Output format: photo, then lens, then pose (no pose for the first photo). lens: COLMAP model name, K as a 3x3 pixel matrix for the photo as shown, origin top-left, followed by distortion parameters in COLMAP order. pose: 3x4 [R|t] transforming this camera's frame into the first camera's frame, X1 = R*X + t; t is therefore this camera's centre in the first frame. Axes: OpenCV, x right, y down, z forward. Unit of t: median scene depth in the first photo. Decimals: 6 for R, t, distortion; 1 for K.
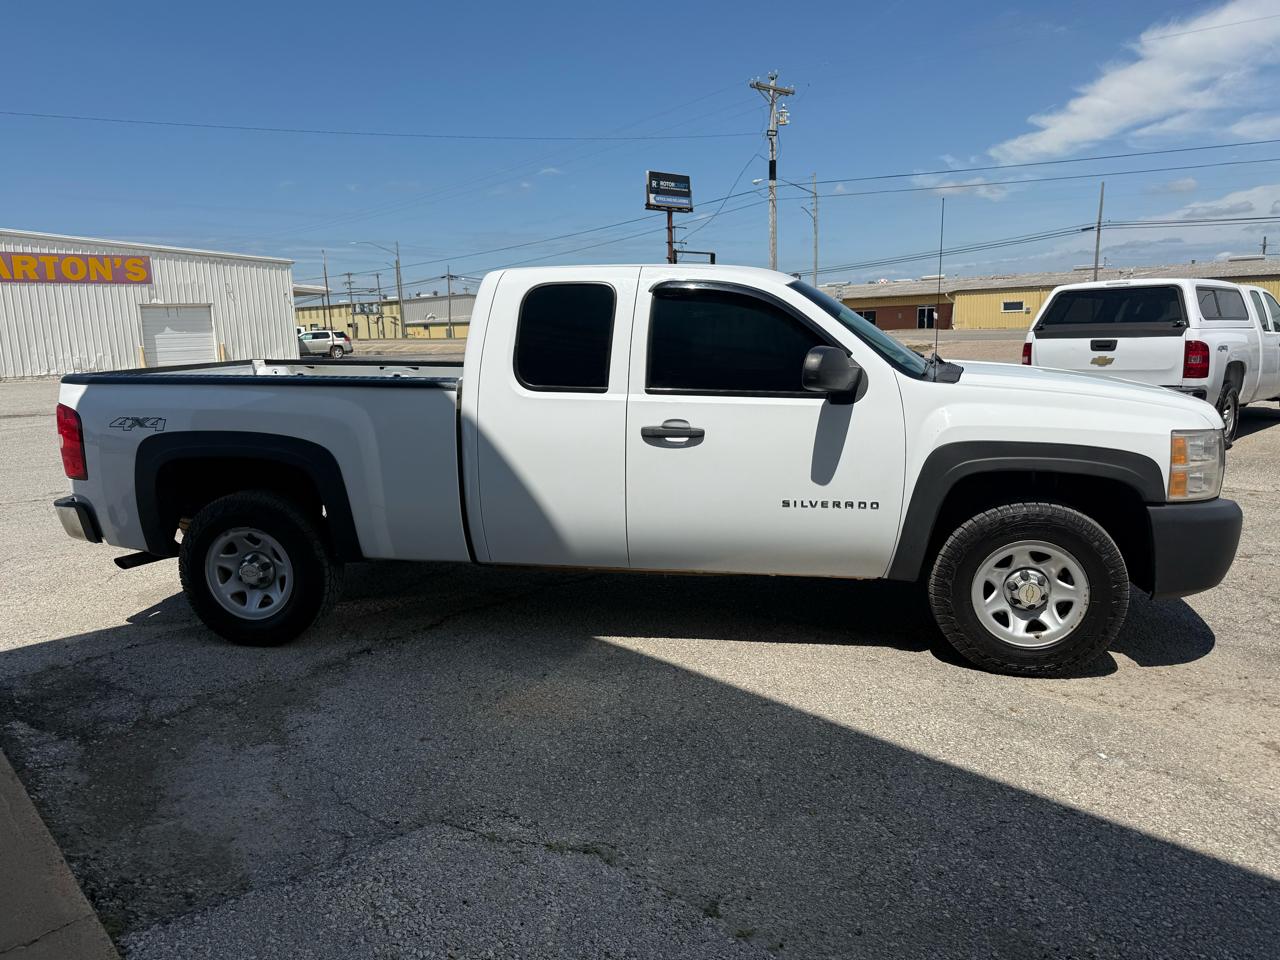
lens RADIAL K [[899.5, 0, 640.0], [0, 899.5, 480.0], [0, 0, 1]] dist [0.034787, -0.046337]
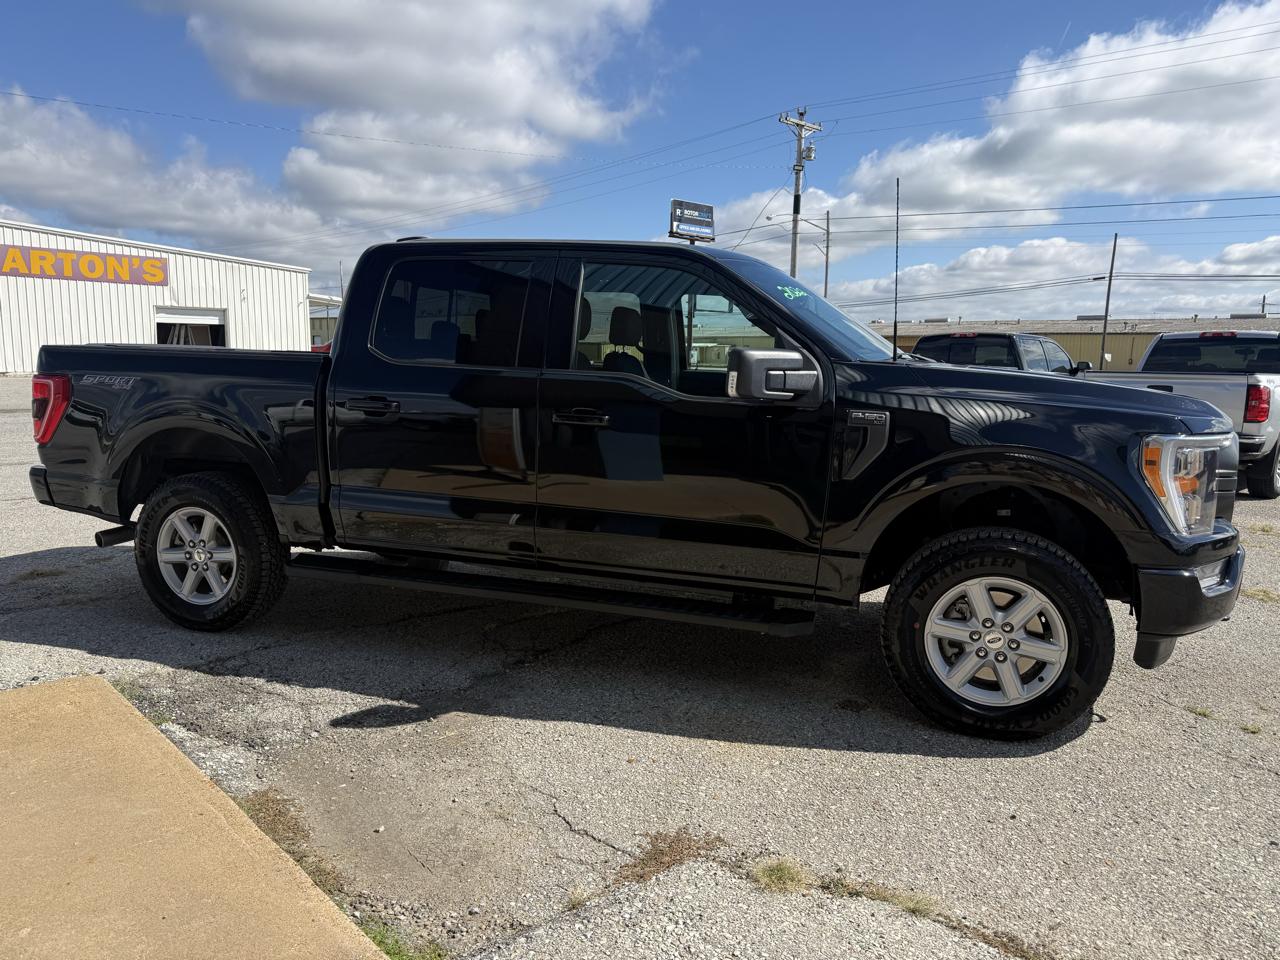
lens RADIAL K [[899.5, 0, 640.0], [0, 899.5, 480.0], [0, 0, 1]] dist [0.034787, -0.046337]
pose [[0.998822, 0.047448, 0.010195, -0.022808], [-0.047116, 0.998419, -0.030647, 0.002502], [-0.011633, 0.030130, 0.999478, 0.006476]]
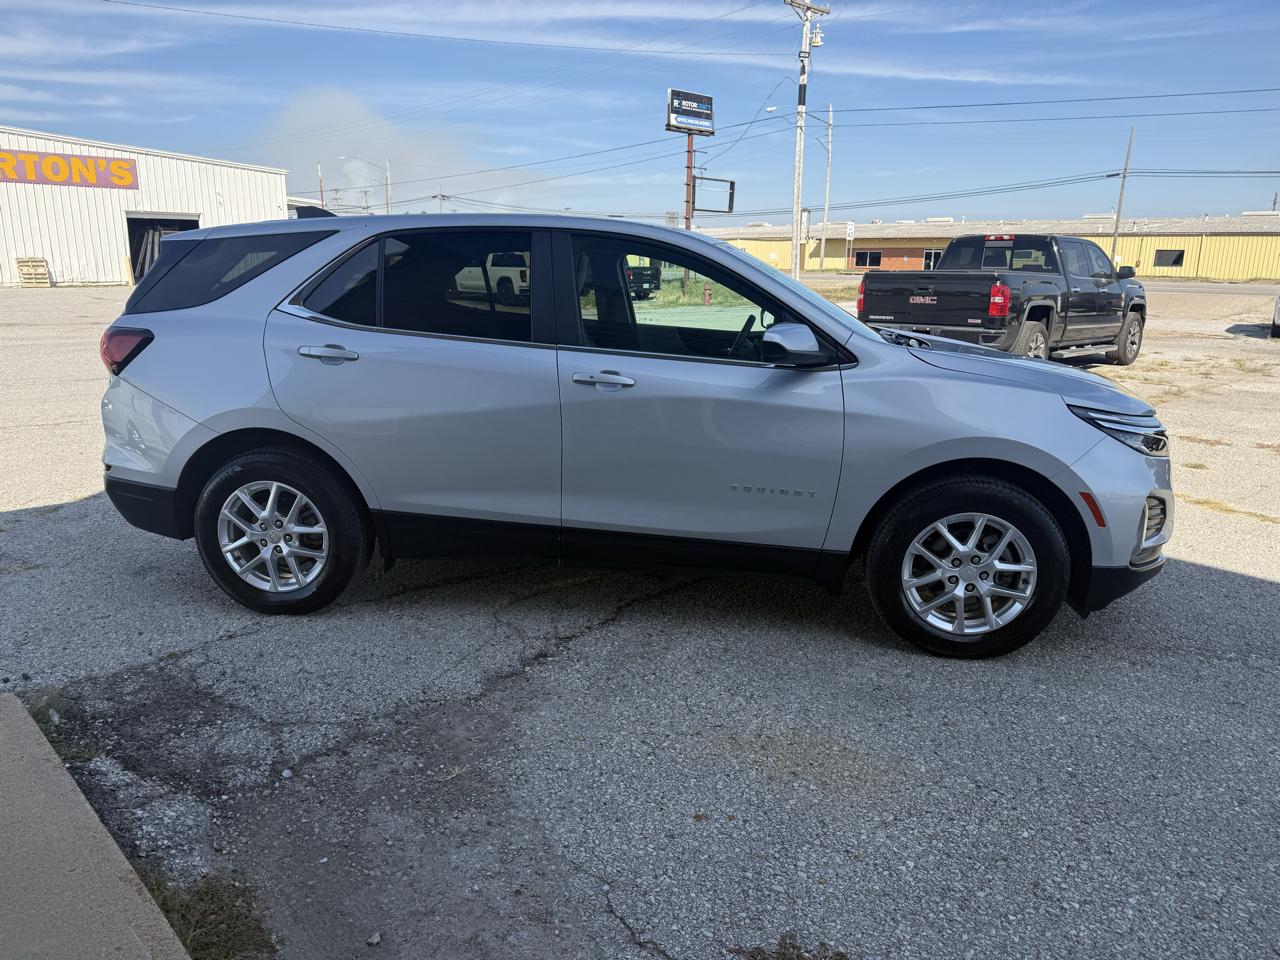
lens RADIAL K [[902.5, 0, 636.1], [0, 902.5, 491.0], [0, 0, 1]] dist [0.005151, -0.010980]
pose [[0.999081, 0.038278, 0.019276, -0.028132], [-0.039748, 0.995777, 0.082752, -0.002057], [-0.016027, -0.083442, 0.996384, 0.028967]]
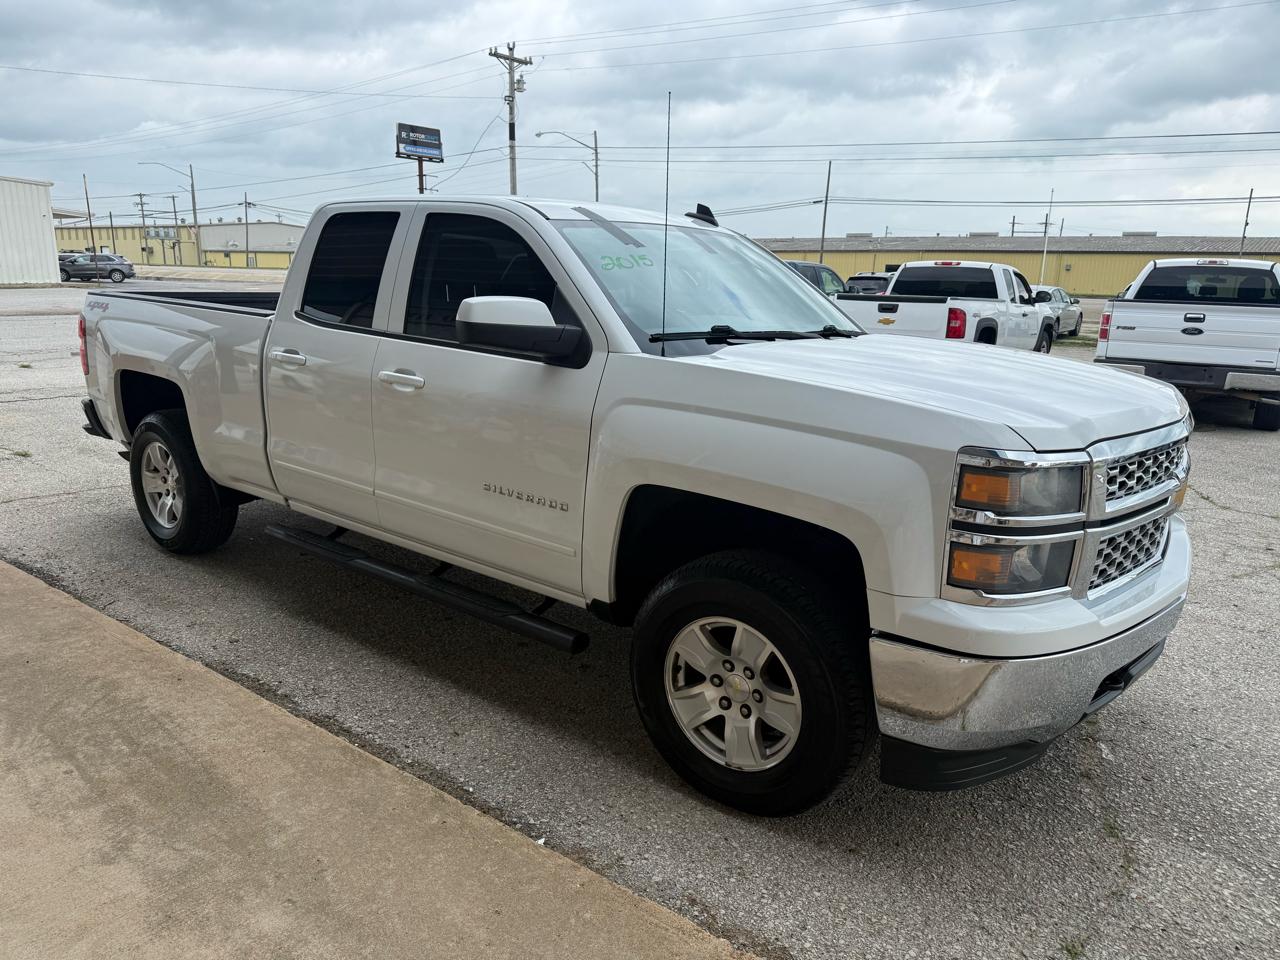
lens RADIAL K [[902.2, 0, 640.2], [0, 902.2, 485.0], [0, 0, 1]] dist [0.006758, -0.011117]
pose [[0.984301, 0.012288, 0.176072, 0.109469], [-0.023383, 0.997859, 0.061075, 0.023972], [-0.174944, -0.064234, 0.982481, -0.158292]]
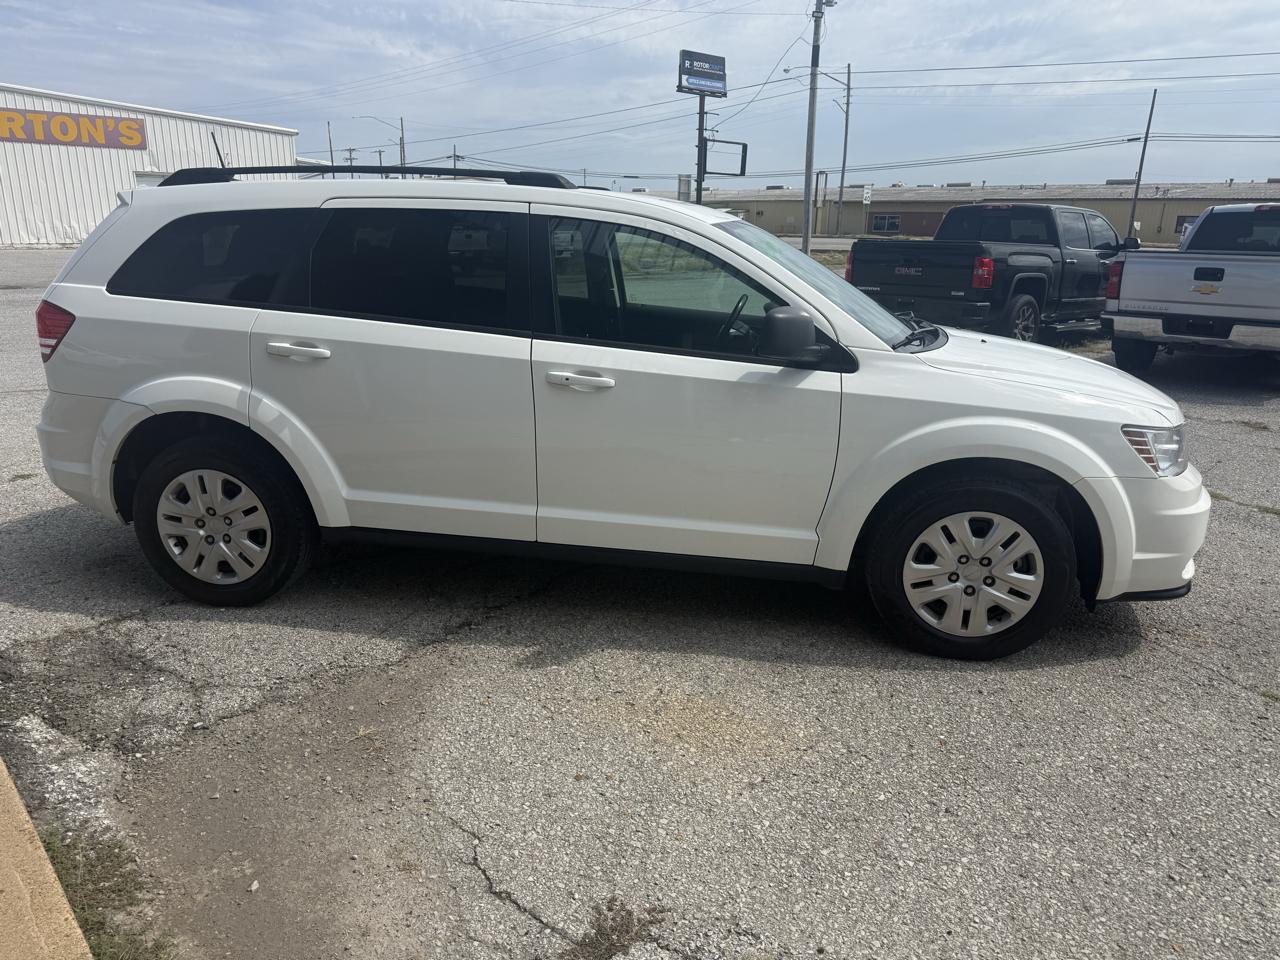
lens RADIAL K [[903.6, 0, 645.7], [0, 903.6, 487.1], [0, 0, 1]] dist [0.000560, -0.006125]
pose [[0.998889, 0.045569, 0.012010, -0.018402], [-0.046668, 0.991942, 0.117787, -0.003863], [-0.006546, -0.118216, 0.992966, 0.025806]]
